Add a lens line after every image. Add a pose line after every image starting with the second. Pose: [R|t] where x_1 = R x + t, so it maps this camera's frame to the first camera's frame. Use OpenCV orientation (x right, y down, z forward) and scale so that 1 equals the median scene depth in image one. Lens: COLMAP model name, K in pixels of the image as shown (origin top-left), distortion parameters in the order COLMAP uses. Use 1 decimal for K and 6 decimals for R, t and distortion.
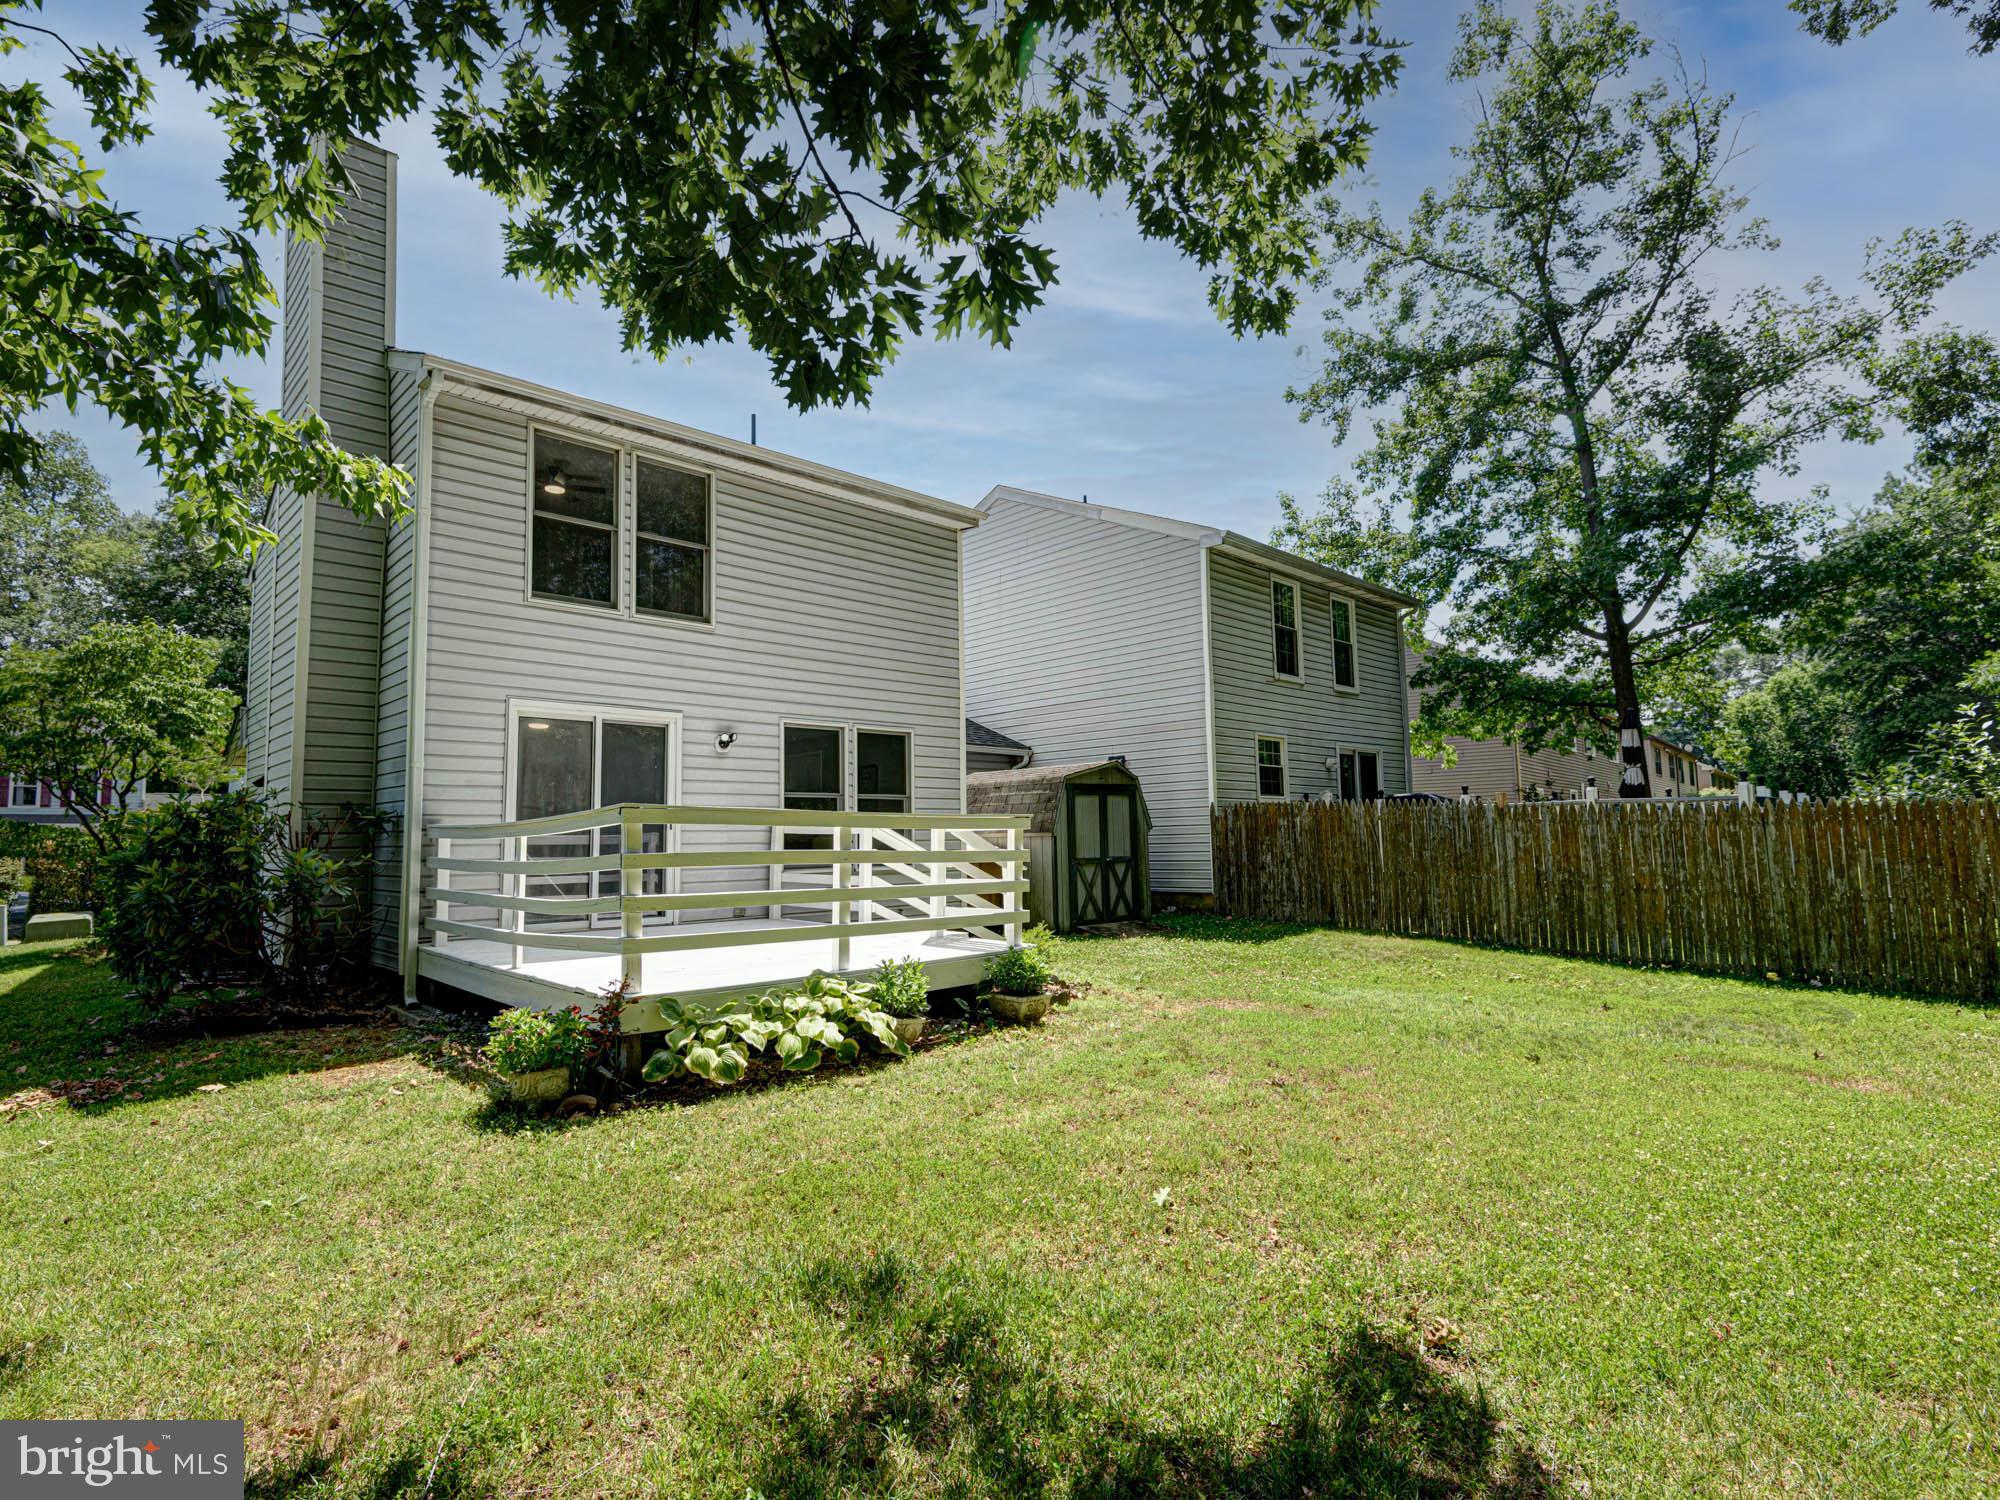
lens RADIAL K [[1017.8, 0, 1000.0], [0, 1017.8, 750.0], [0, 0, 1]] dist [-0.000837, -0.000039]
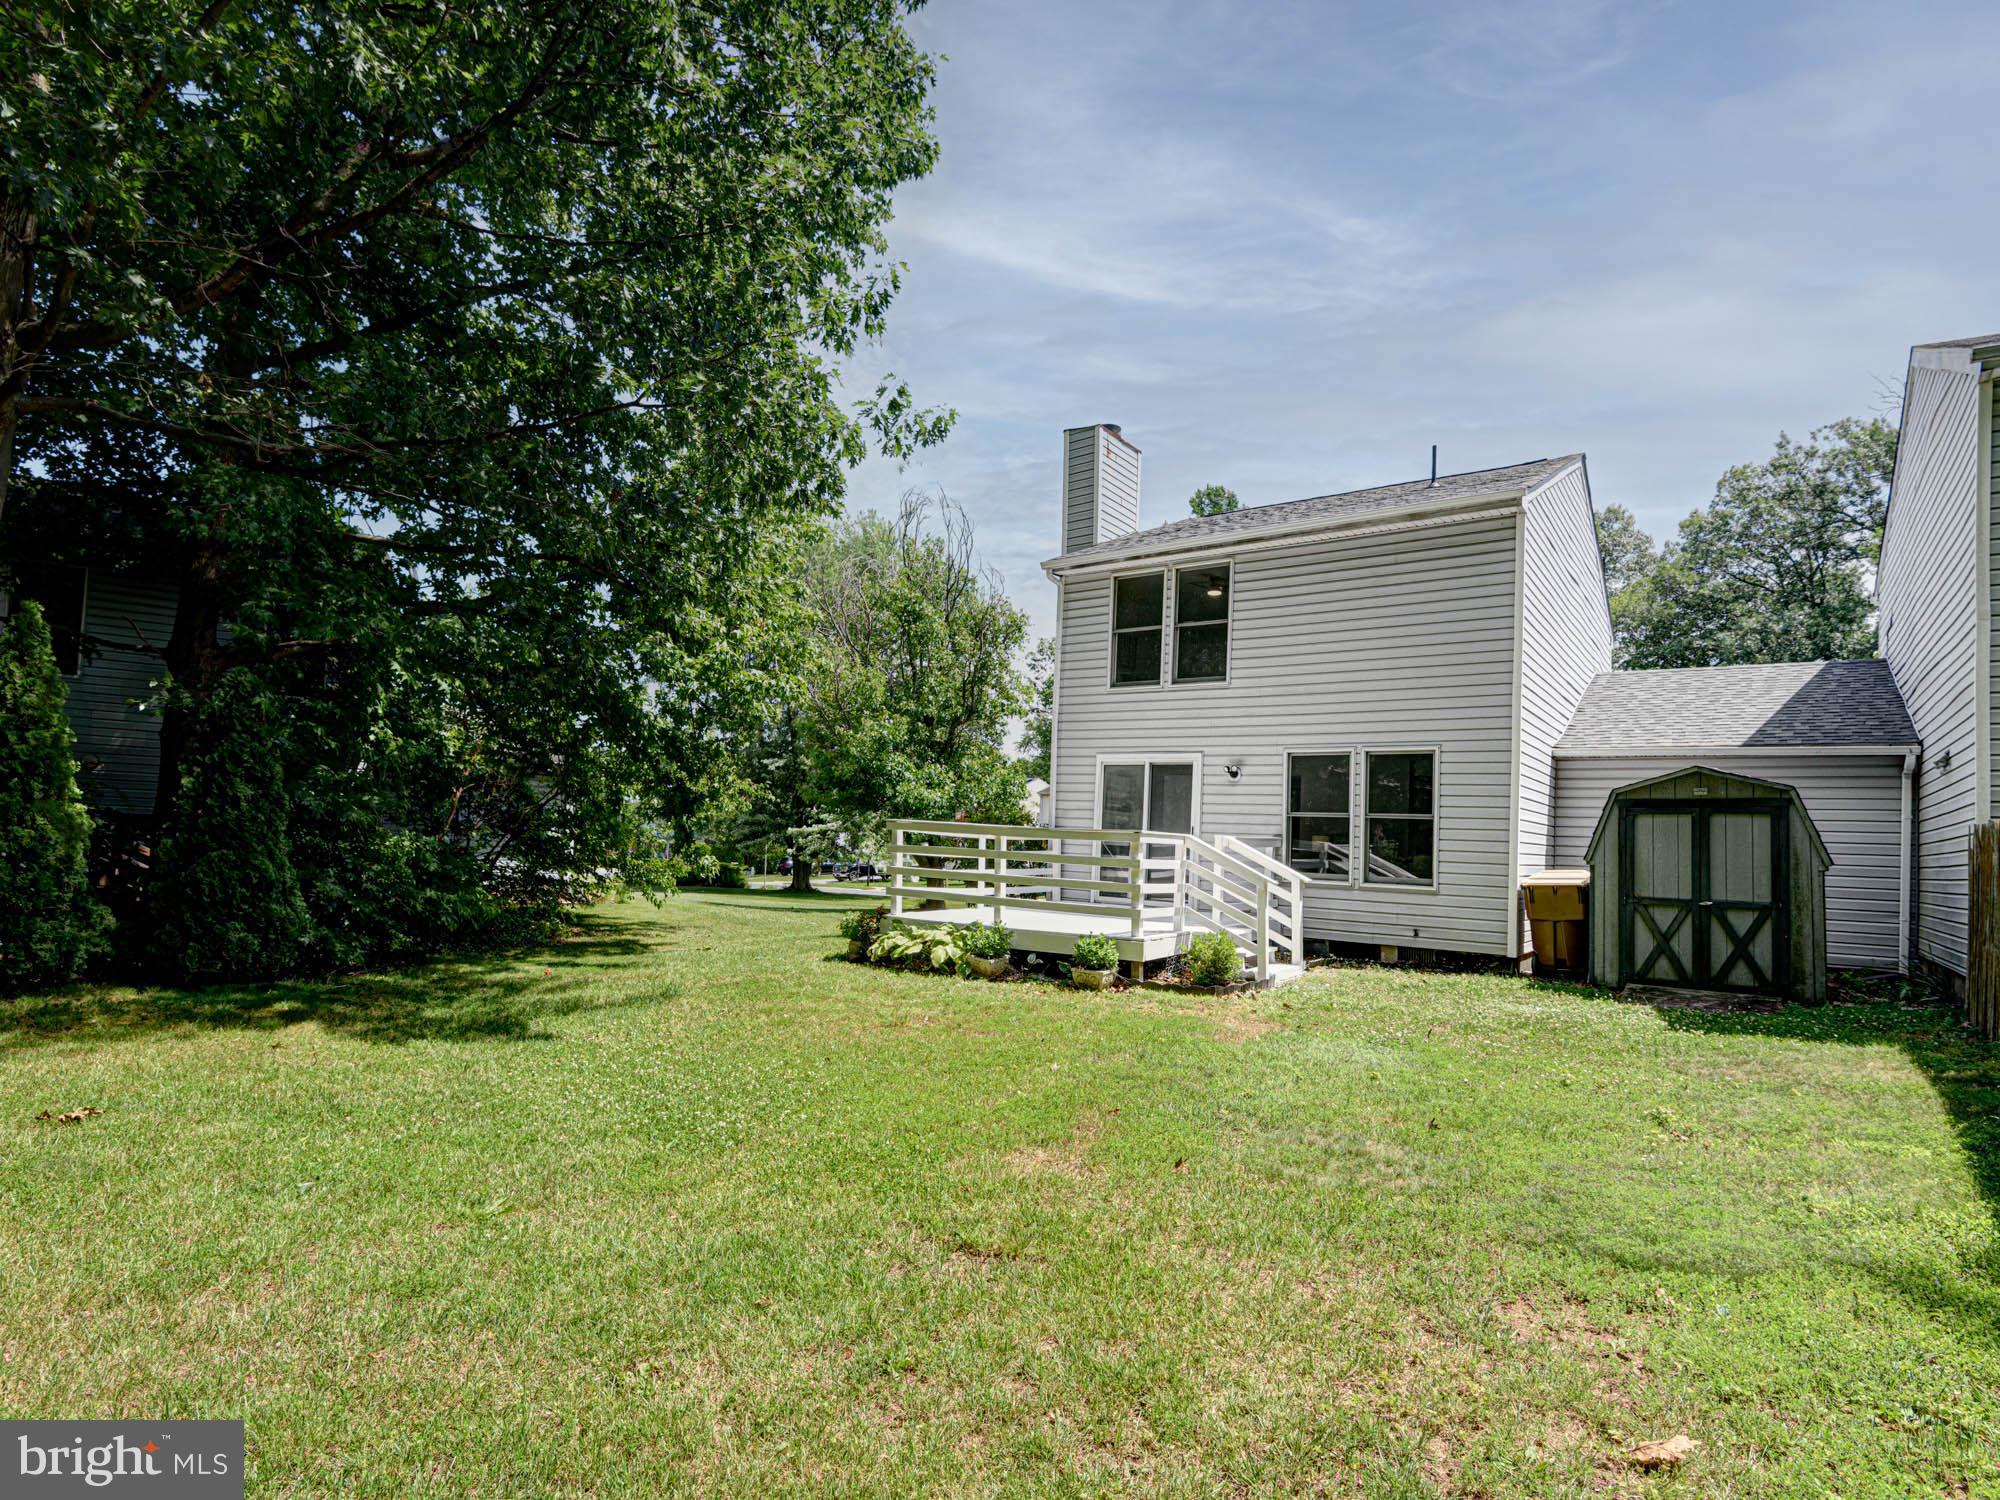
lens RADIAL K [[1017.8, 0, 1000.0], [0, 1017.8, 750.0], [0, 0, 1]] dist [-0.000837, -0.000039]
pose [[0.183380, -0.067863, -0.980697, 0.931360], [0.042690, 0.997223, -0.061024, 0.029558], [0.982115, -0.030675, 0.185767, 0.494031]]
